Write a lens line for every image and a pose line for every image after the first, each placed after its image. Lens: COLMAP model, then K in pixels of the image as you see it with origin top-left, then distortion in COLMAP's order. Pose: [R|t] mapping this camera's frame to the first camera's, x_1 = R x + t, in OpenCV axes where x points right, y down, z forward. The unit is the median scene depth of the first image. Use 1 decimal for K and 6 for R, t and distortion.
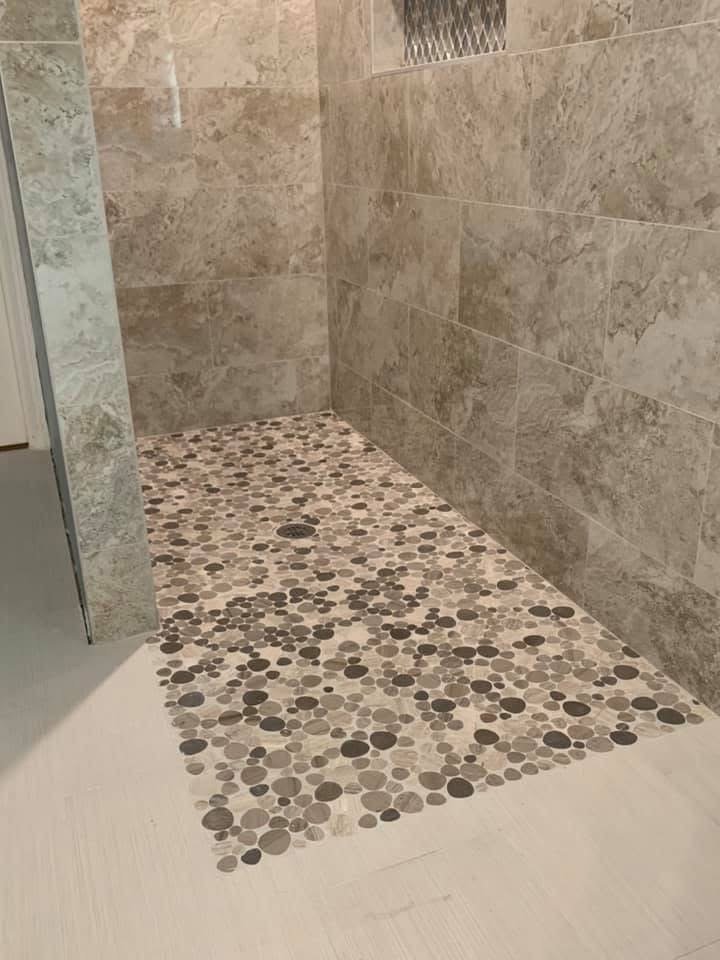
lens RADIAL K [[871.2, 0, 357.8], [0, 871.2, 478.6], [0, 0, 1]] dist [0.039021, -0.066578]
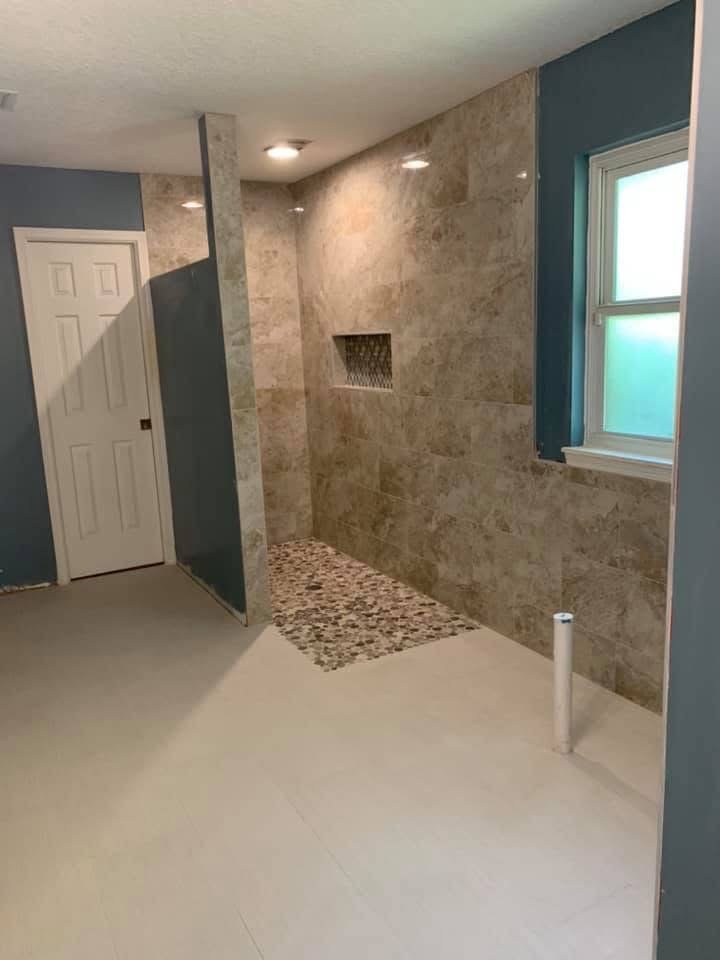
lens RADIAL K [[734.5, 0, 361.6], [0, 734.5, 479.8], [0, 0, 1]] dist [0.012440, 0.000306]
pose [[0.991328, -0.044893, 0.123508, -0.201360], [0.066837, 0.981444, -0.179722, 0.161608], [-0.113148, 0.186418, 0.975933, -1.059989]]
